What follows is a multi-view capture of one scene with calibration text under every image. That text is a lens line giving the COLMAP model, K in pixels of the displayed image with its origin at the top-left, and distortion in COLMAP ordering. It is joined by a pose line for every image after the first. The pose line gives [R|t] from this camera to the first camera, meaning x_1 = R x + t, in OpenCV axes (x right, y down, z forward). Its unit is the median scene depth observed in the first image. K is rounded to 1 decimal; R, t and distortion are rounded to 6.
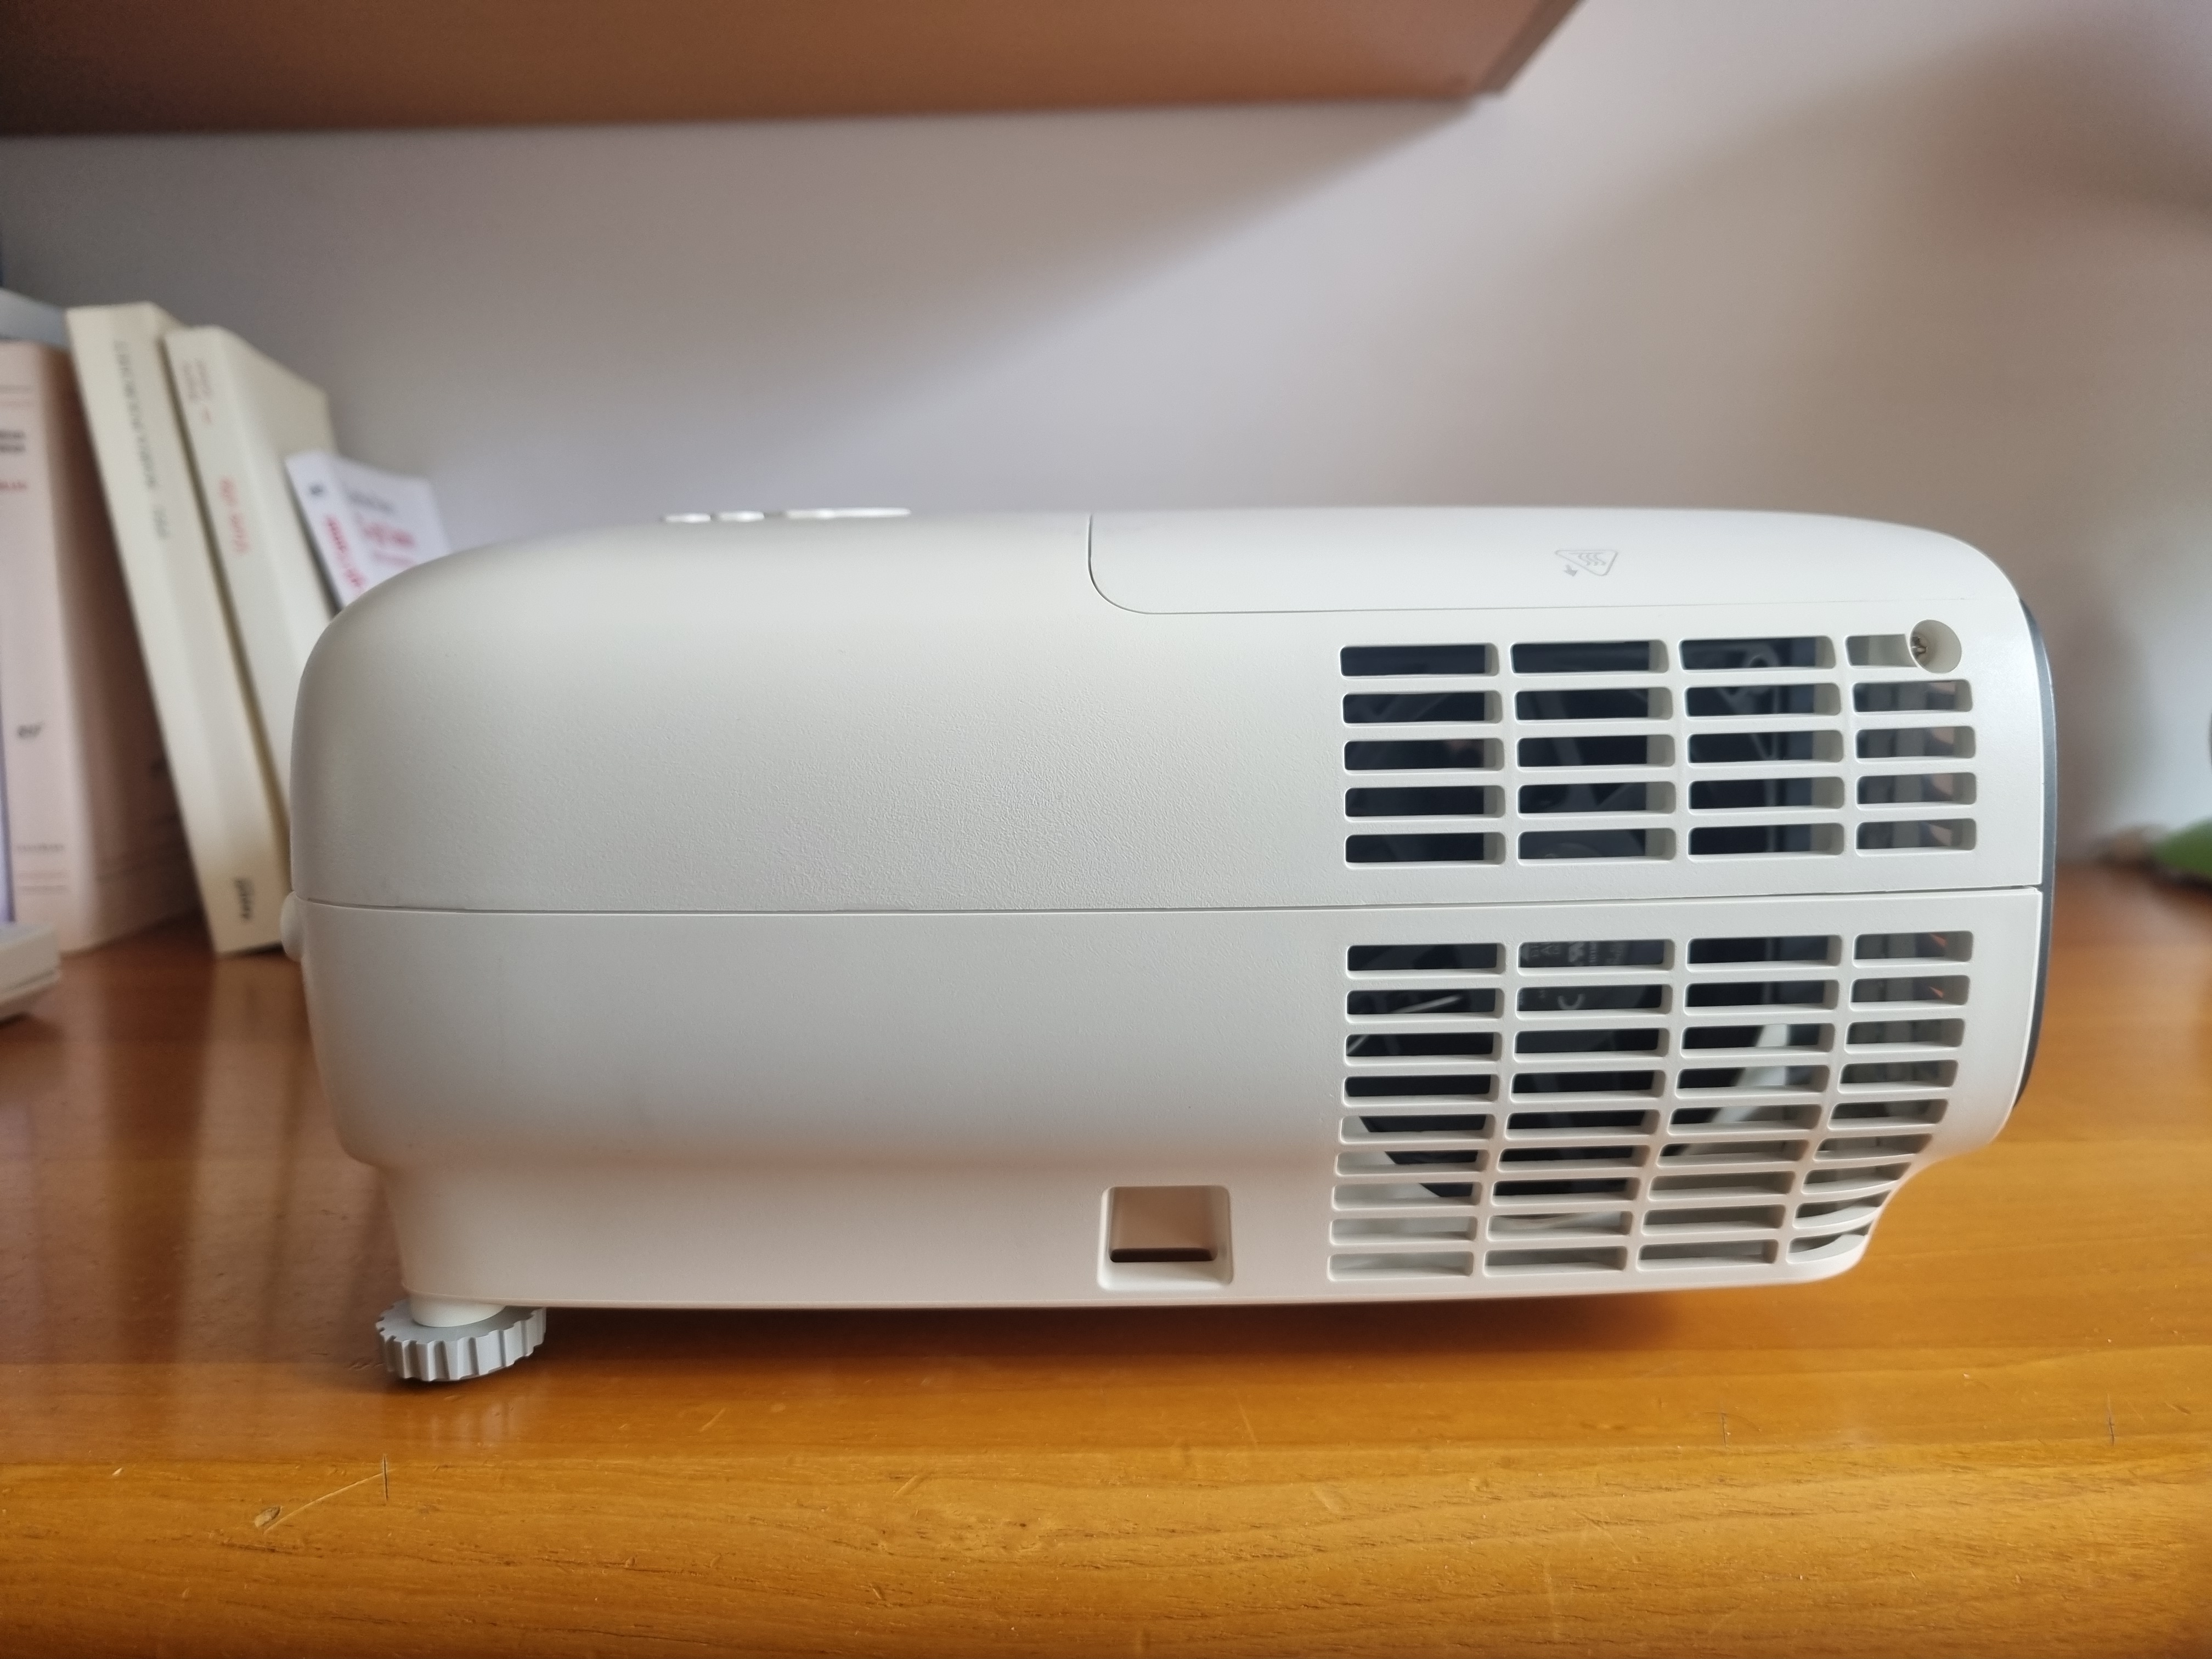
lens RADIAL K [[1735.4, 0, 1090.5], [0, 1735.4, 824.1], [0, 0, 1]] dist [0.006160, -0.027635]
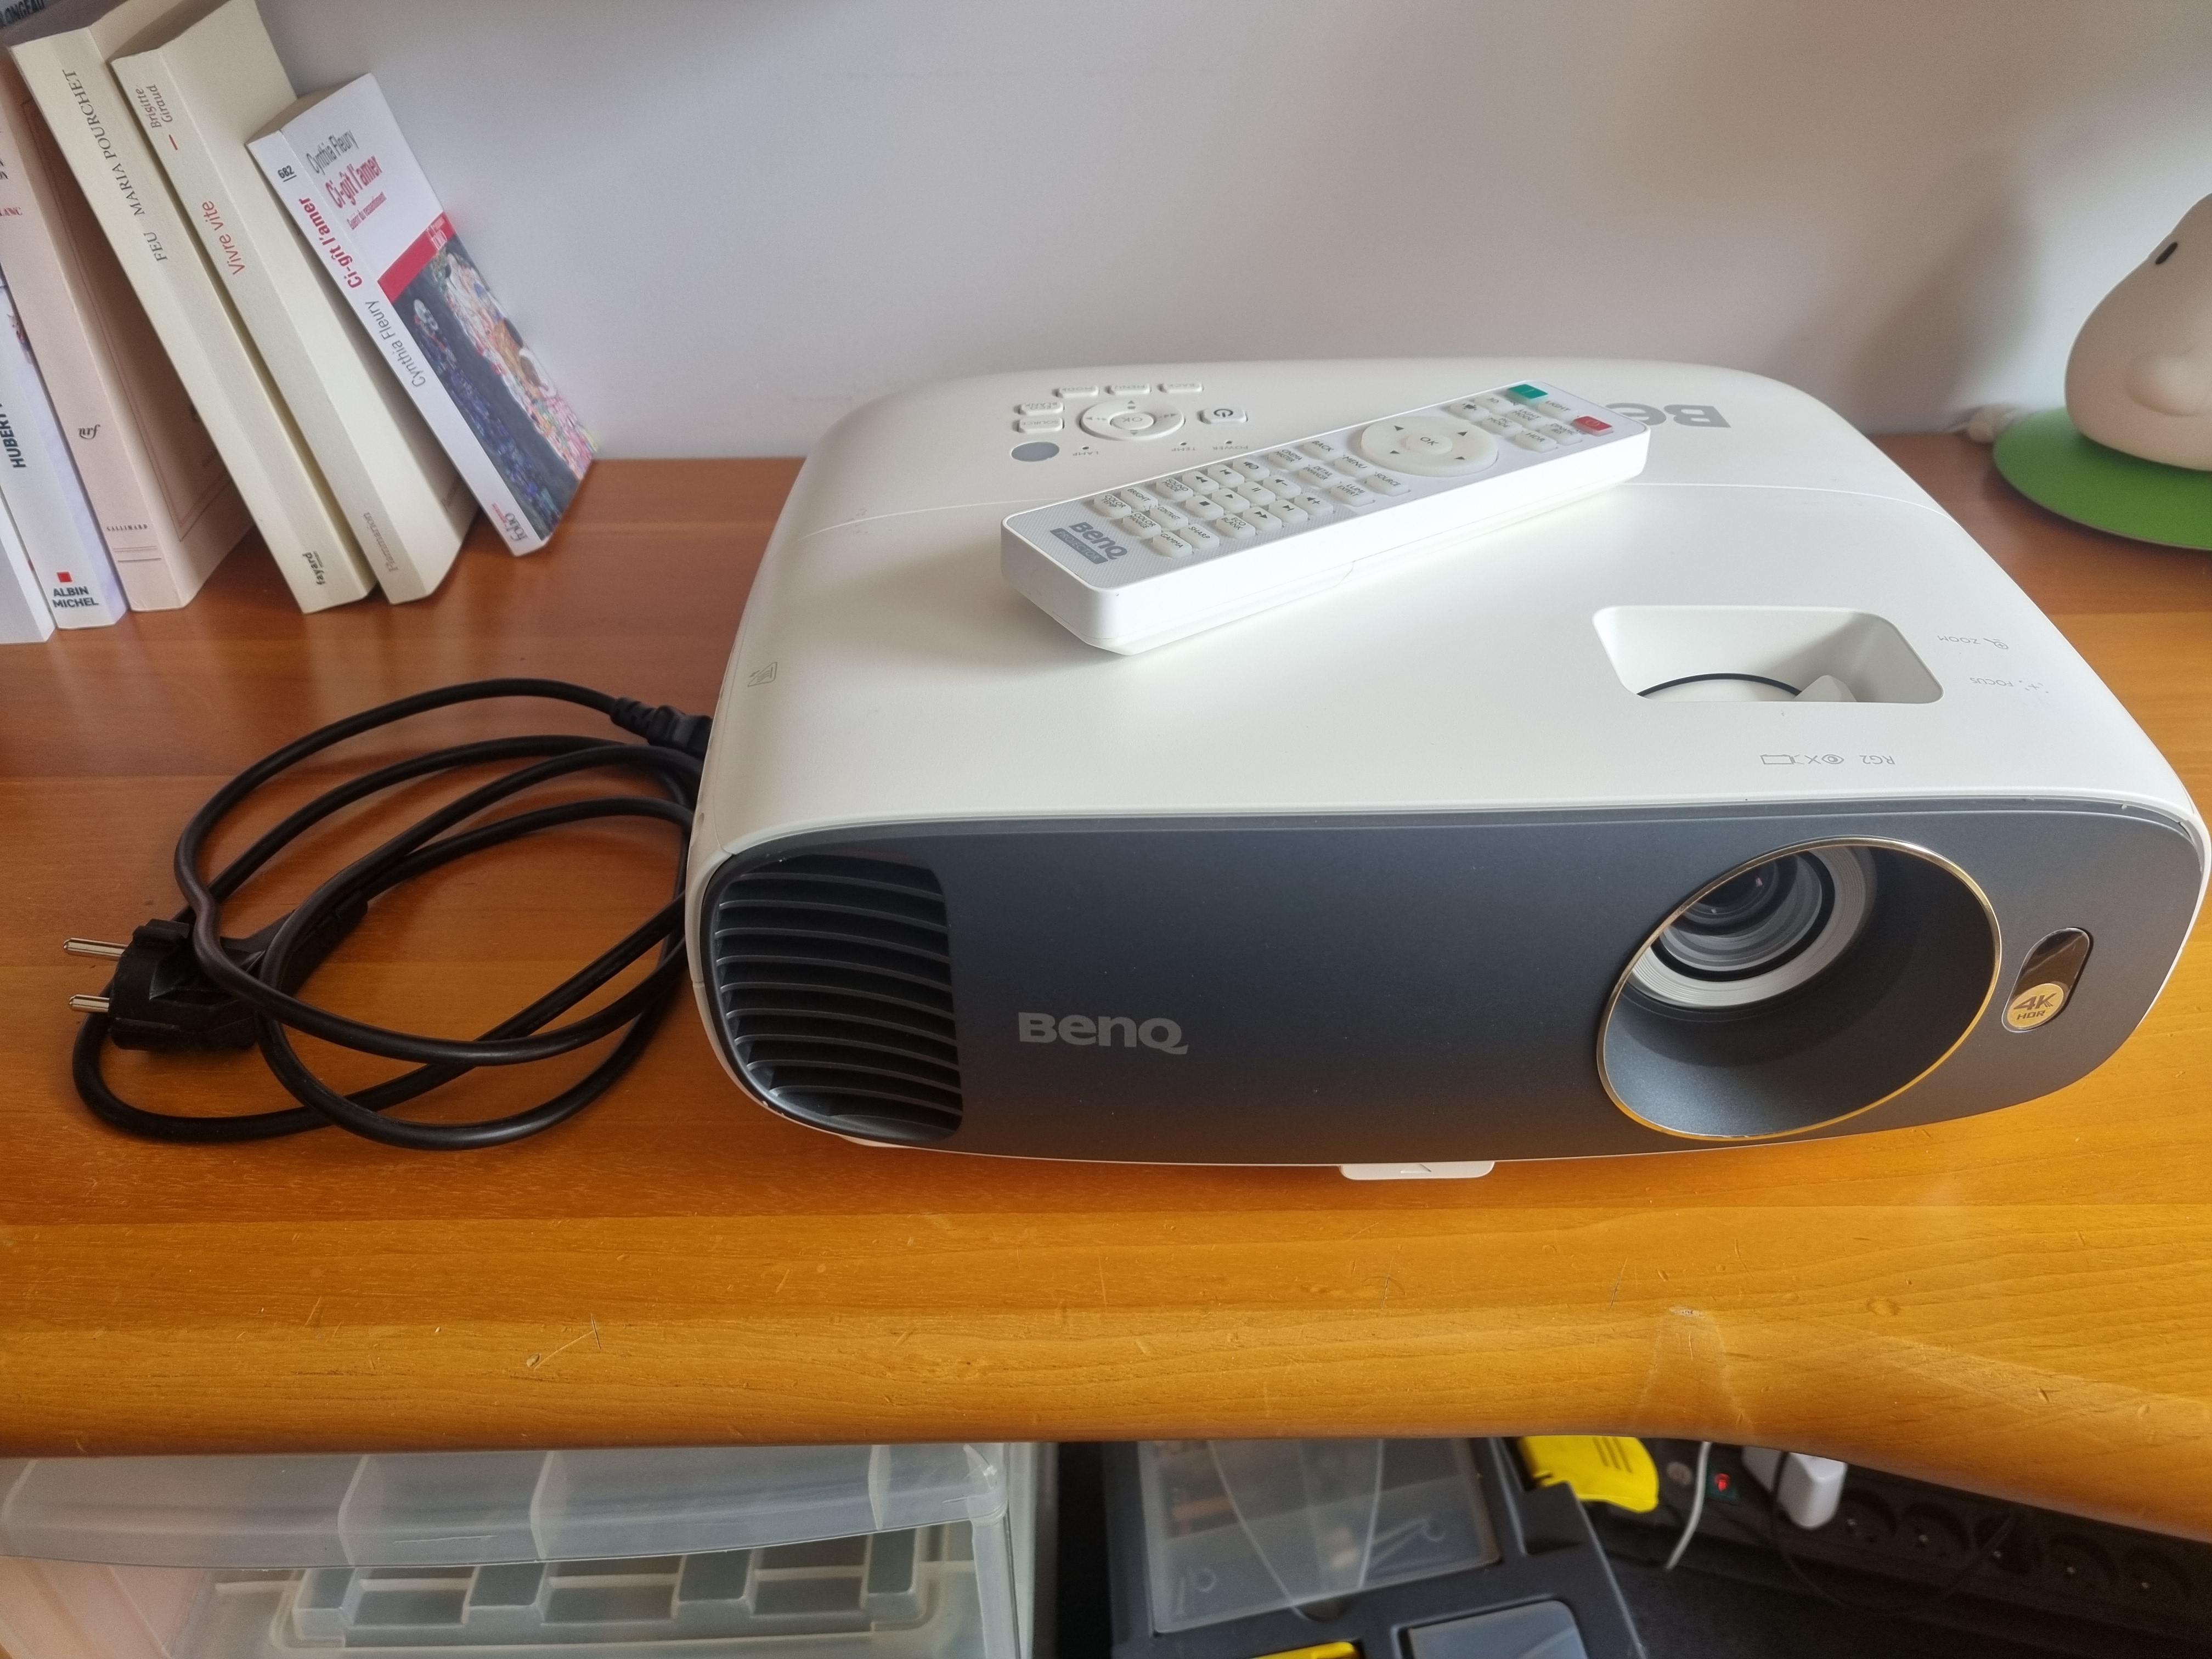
lens RADIAL K [[1735.4, 0, 1113.5], [0, 1735.4, 831.7], [0, 0, 1]] dist [0.006160, -0.027635]
pose [[0.999961, -0.008717, 0.001625, 0.105413], [0.006719, 0.864445, 0.502683, -0.906876], [-0.005787, -0.502652, 0.864469, -0.234223]]
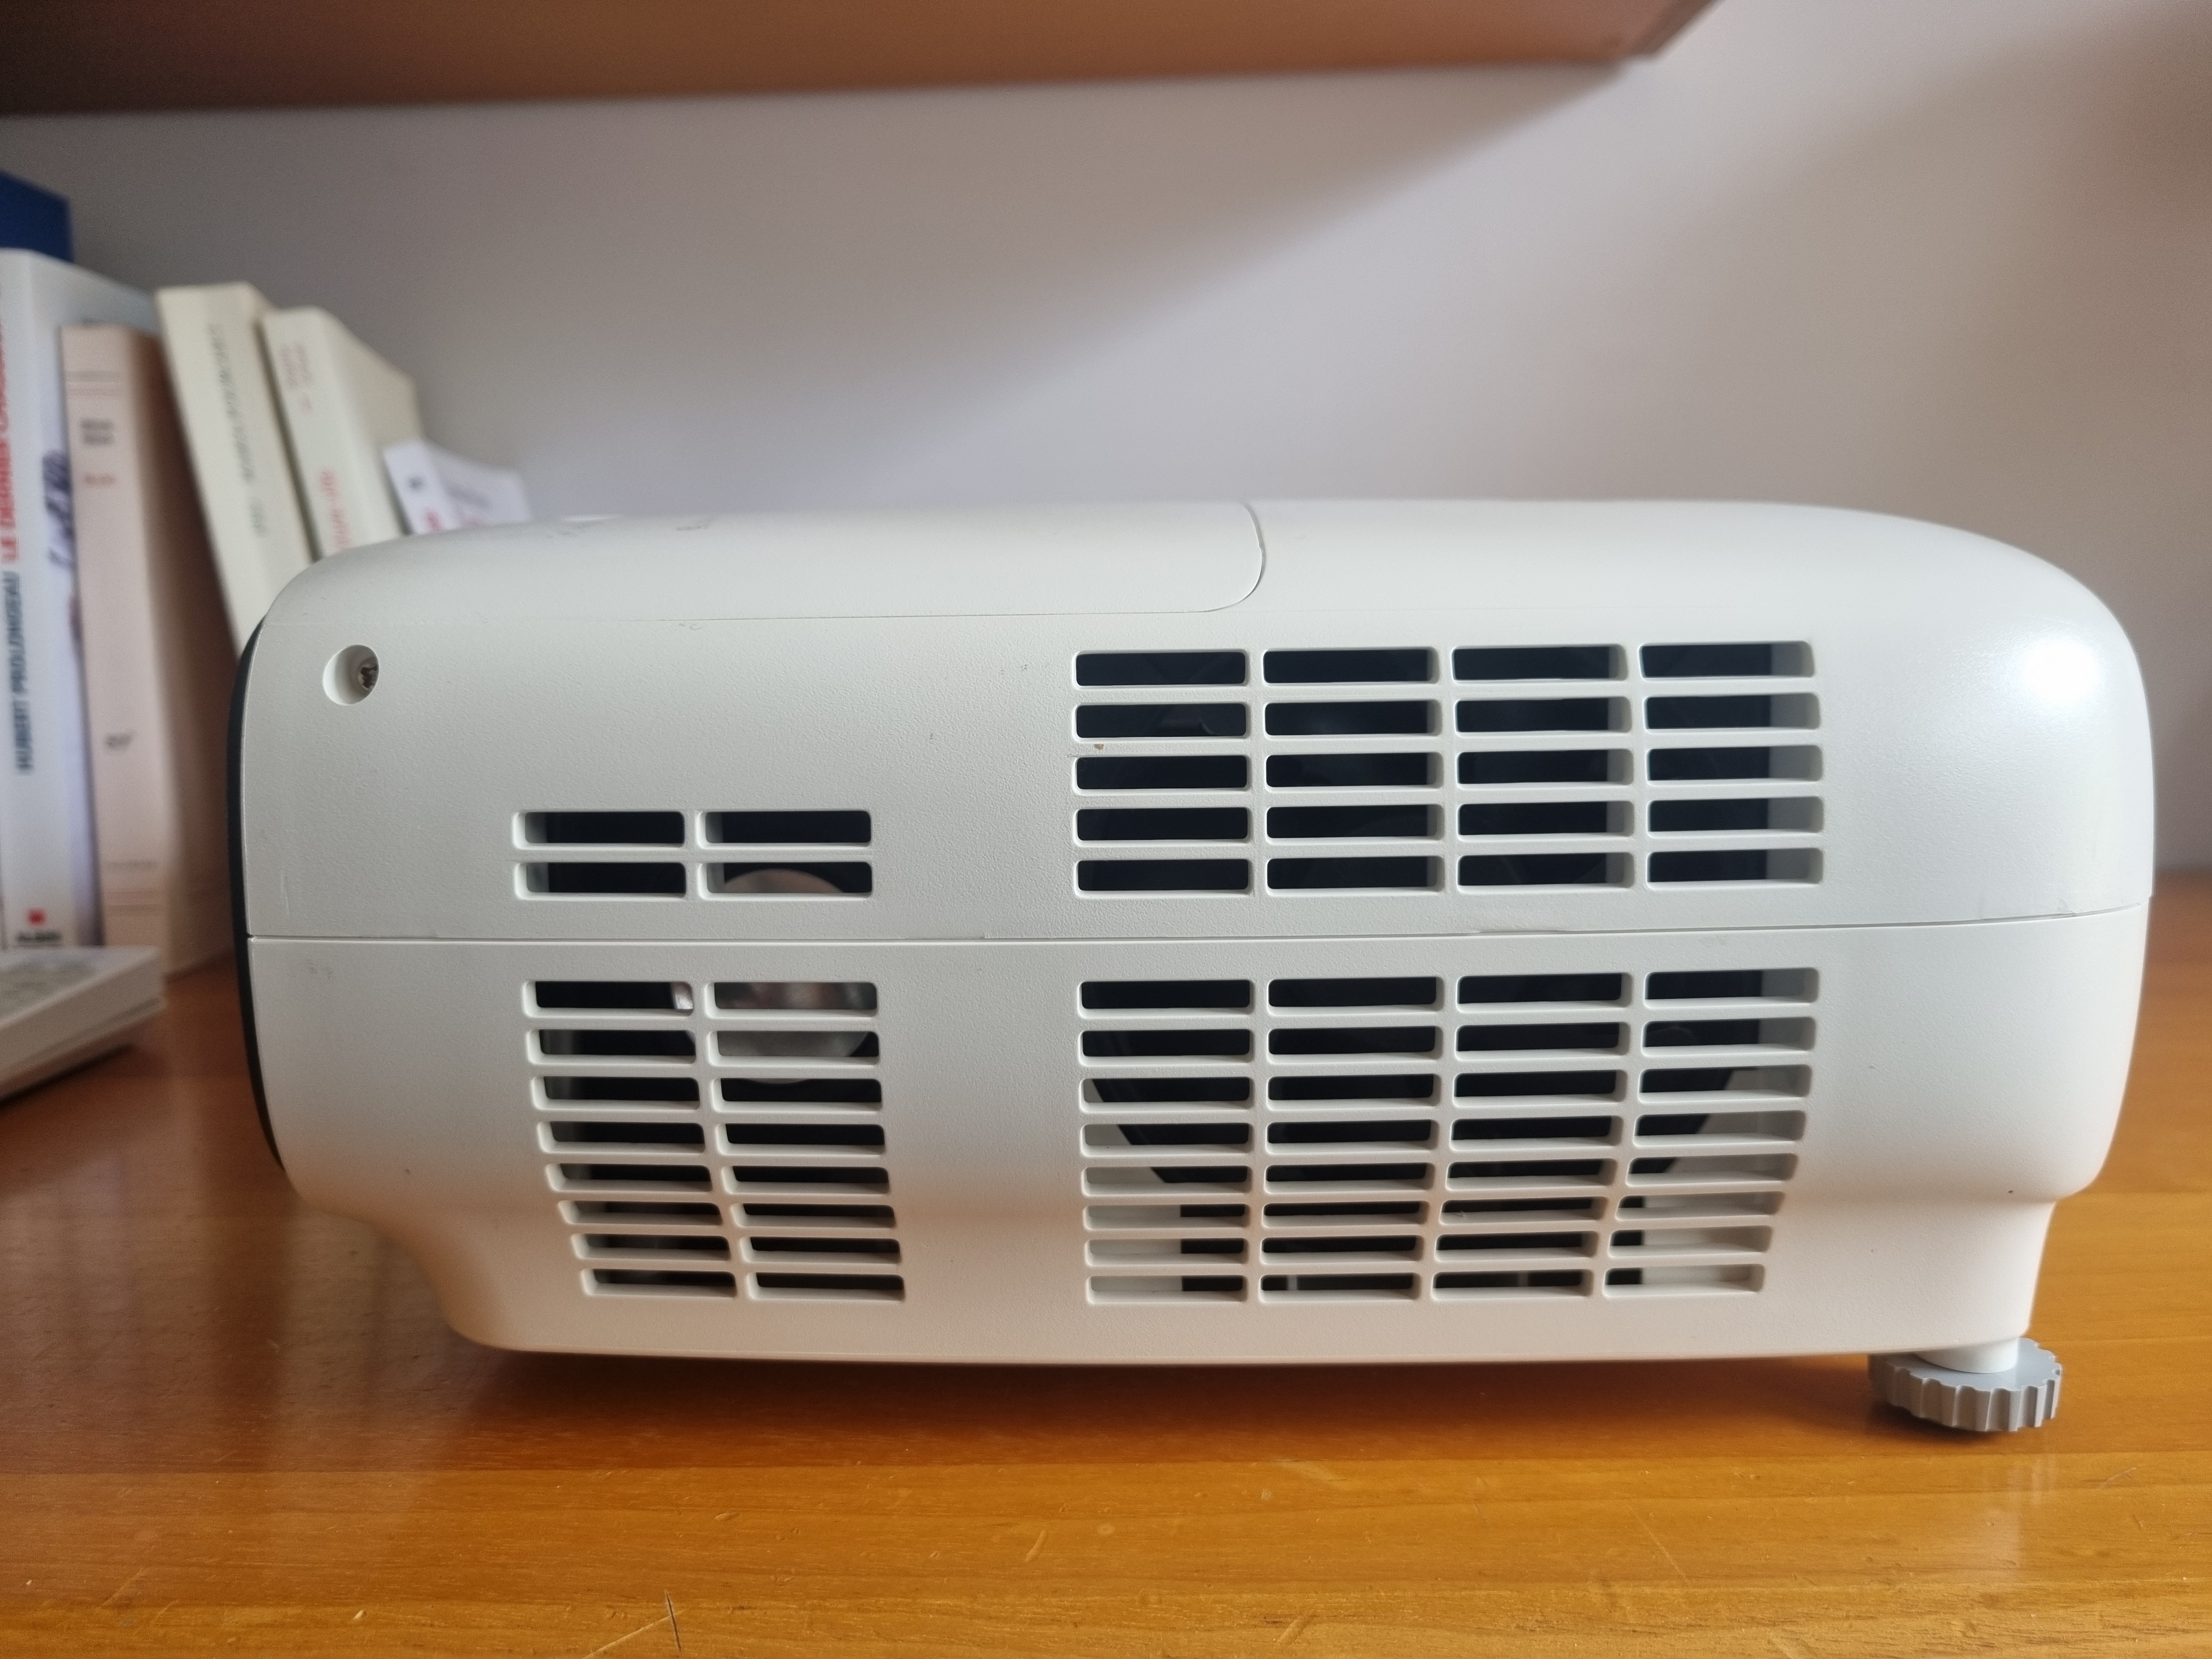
lens RADIAL K [[1735.4, 0, 1074.9], [0, 1735.4, 826.3], [0, 0, 1]] dist [0.006160, -0.027635]
pose [[0.999951, -0.004452, -0.008812, -0.198676], [0.004471, 0.999988, 0.002195, -0.015879], [0.008802, -0.002235, 0.999959, 0.147390]]
